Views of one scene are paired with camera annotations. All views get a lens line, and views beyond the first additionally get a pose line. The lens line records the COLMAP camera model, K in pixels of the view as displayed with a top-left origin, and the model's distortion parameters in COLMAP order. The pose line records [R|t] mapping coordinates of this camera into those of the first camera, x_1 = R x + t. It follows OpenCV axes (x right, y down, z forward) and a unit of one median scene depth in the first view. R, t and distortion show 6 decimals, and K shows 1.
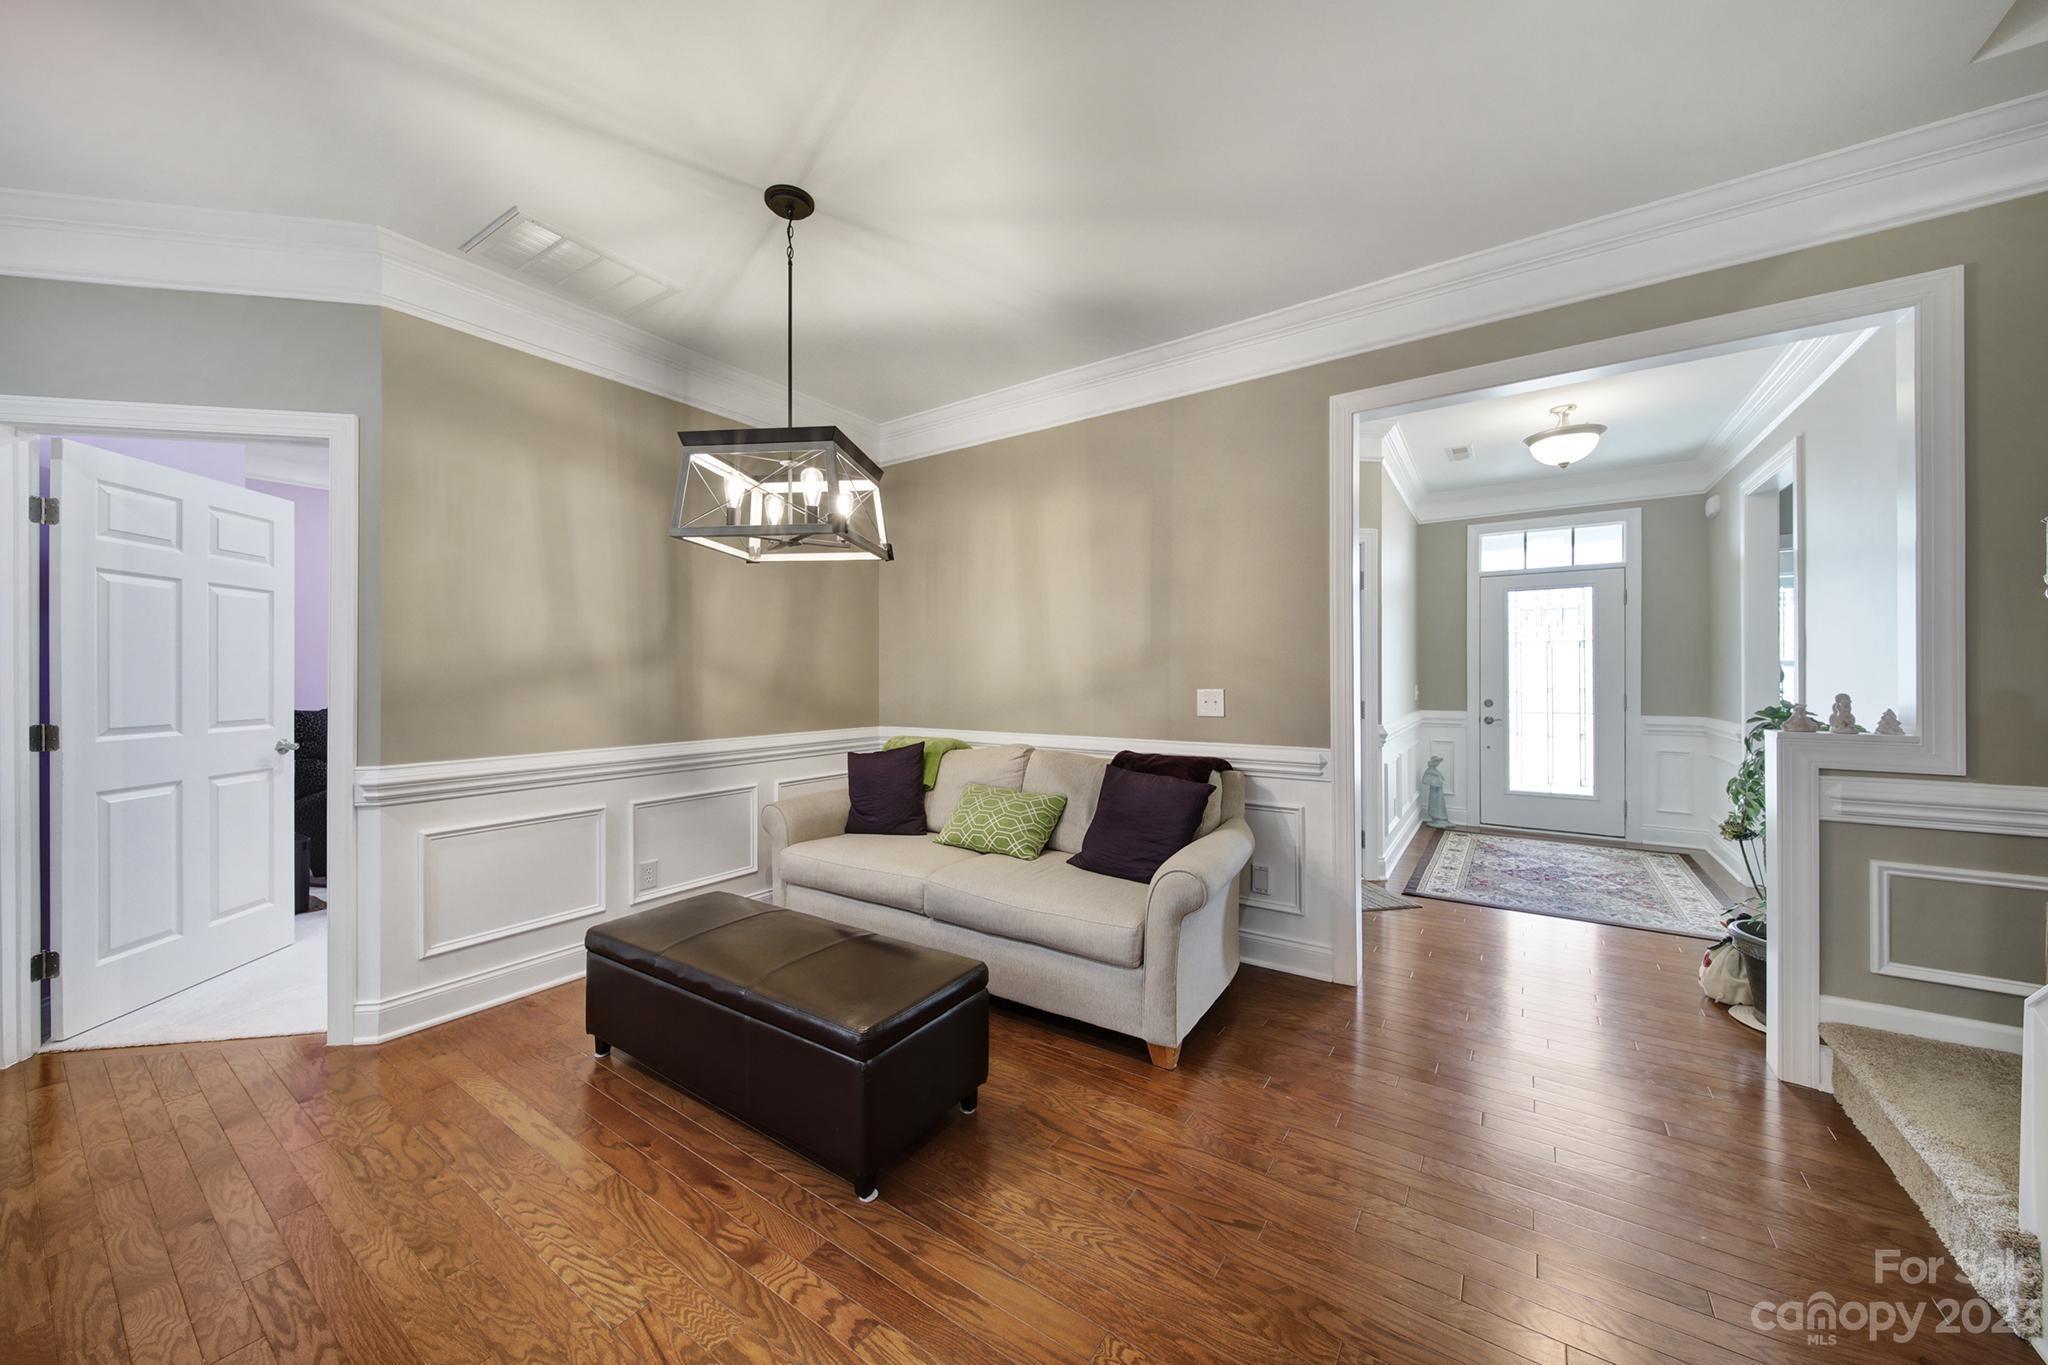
lens RADIAL K [[719.5, 0, 1018.6], [0, 719.5, 673.9], [0, 0, 1]] dist [0.000750, 0.000071]
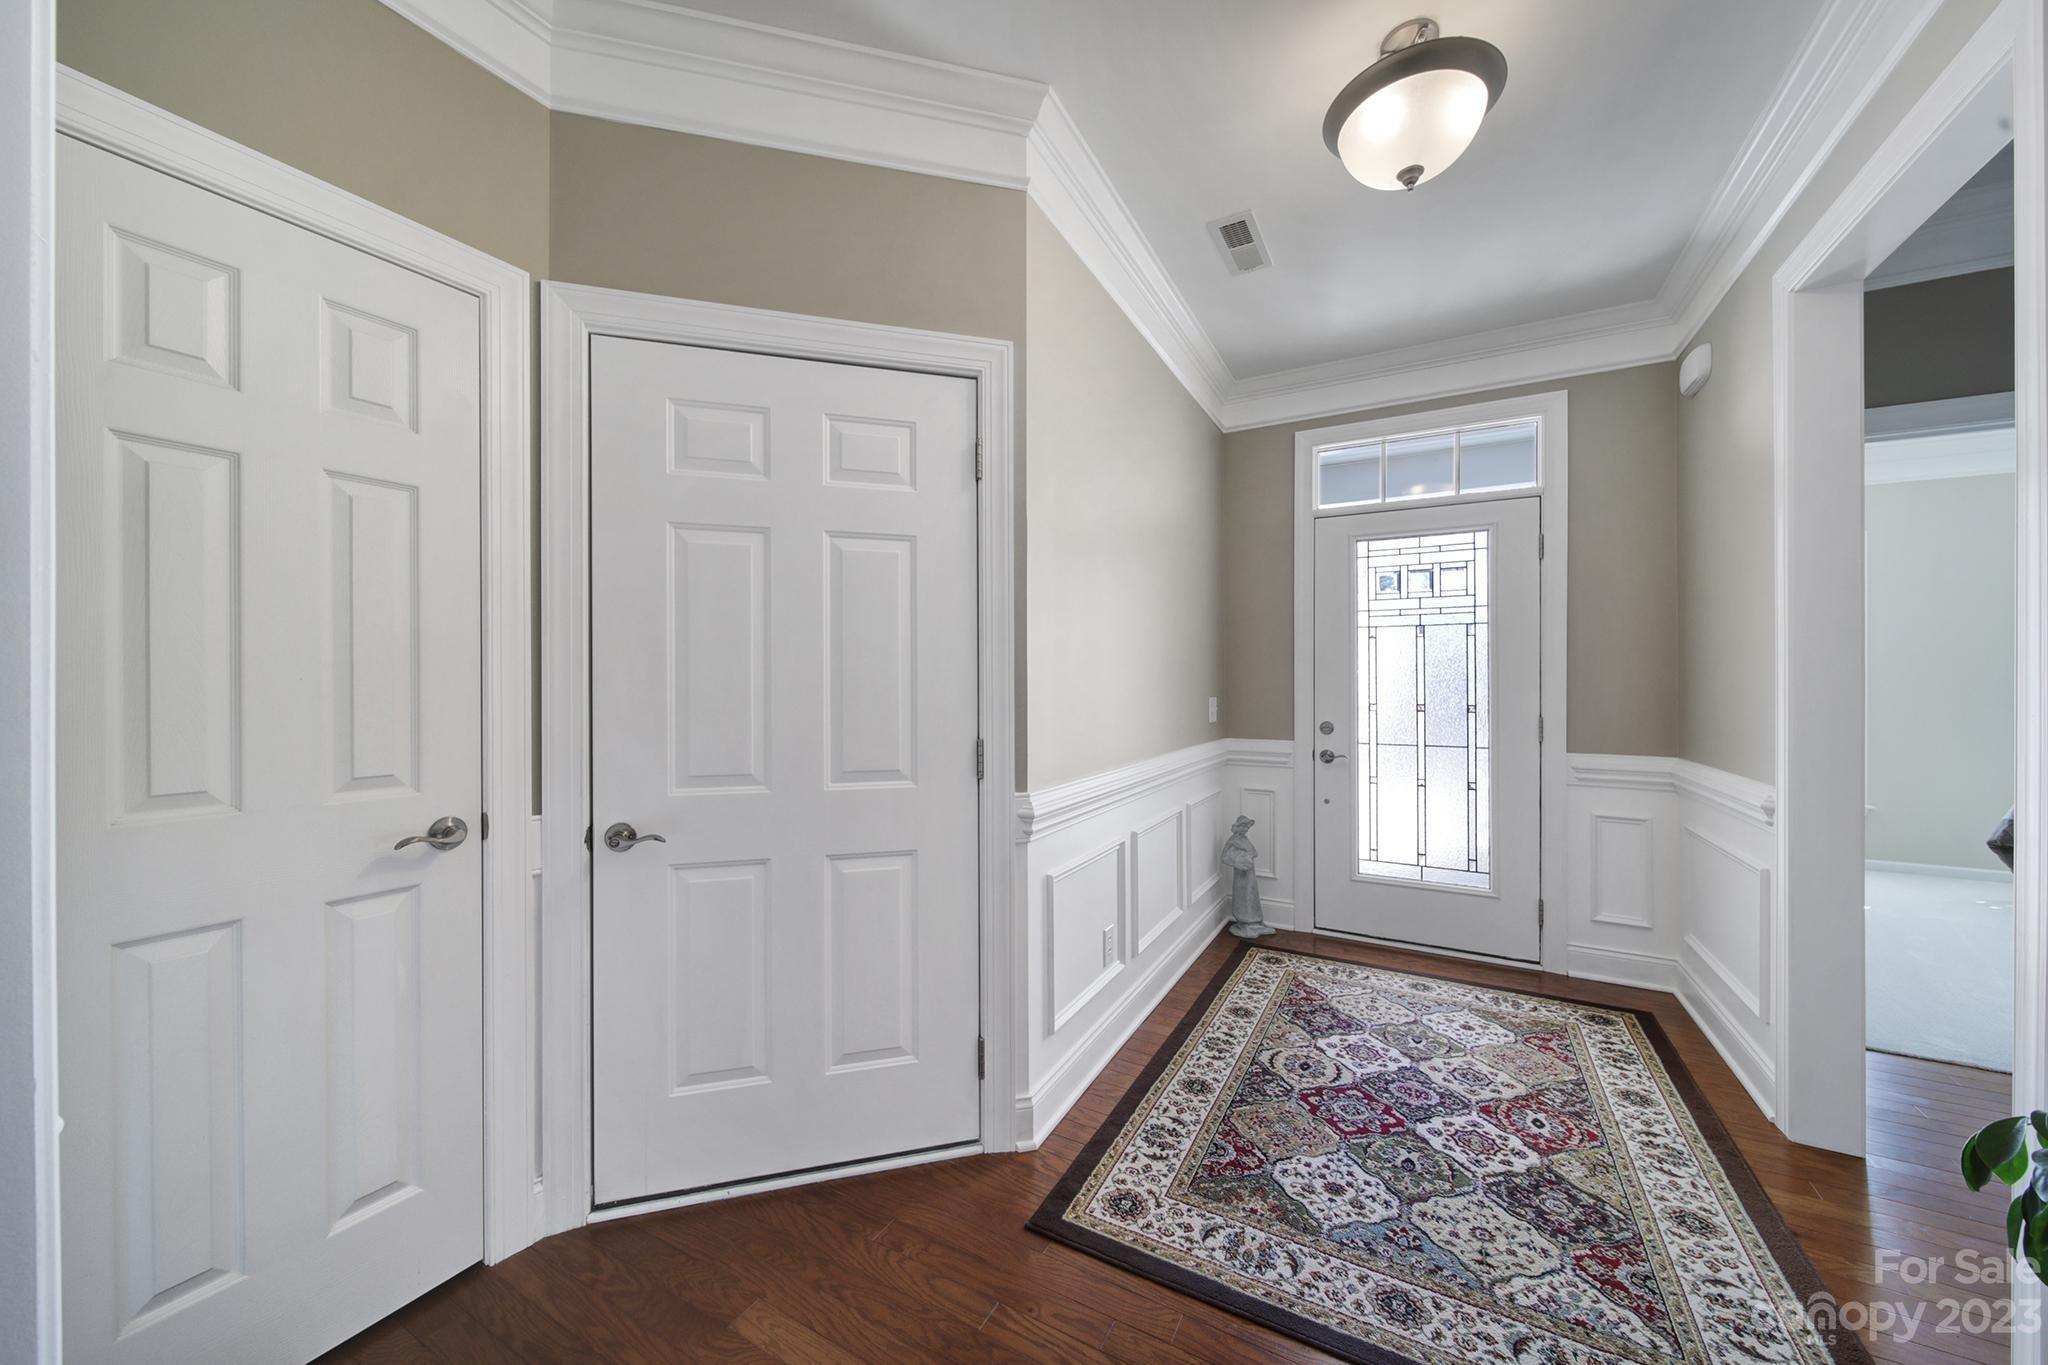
lens RADIAL K [[812.4, 0, 968.9], [0, 812.4, 672.0], [0, 0, 1]] dist [0.000364, -0.000069]
pose [[0.995754, 0.006865, 0.091797, 0.310096], [-0.006473, 0.999969, -0.004574, -0.000564], [-0.091825, 0.003960, 0.995767, 0.373941]]
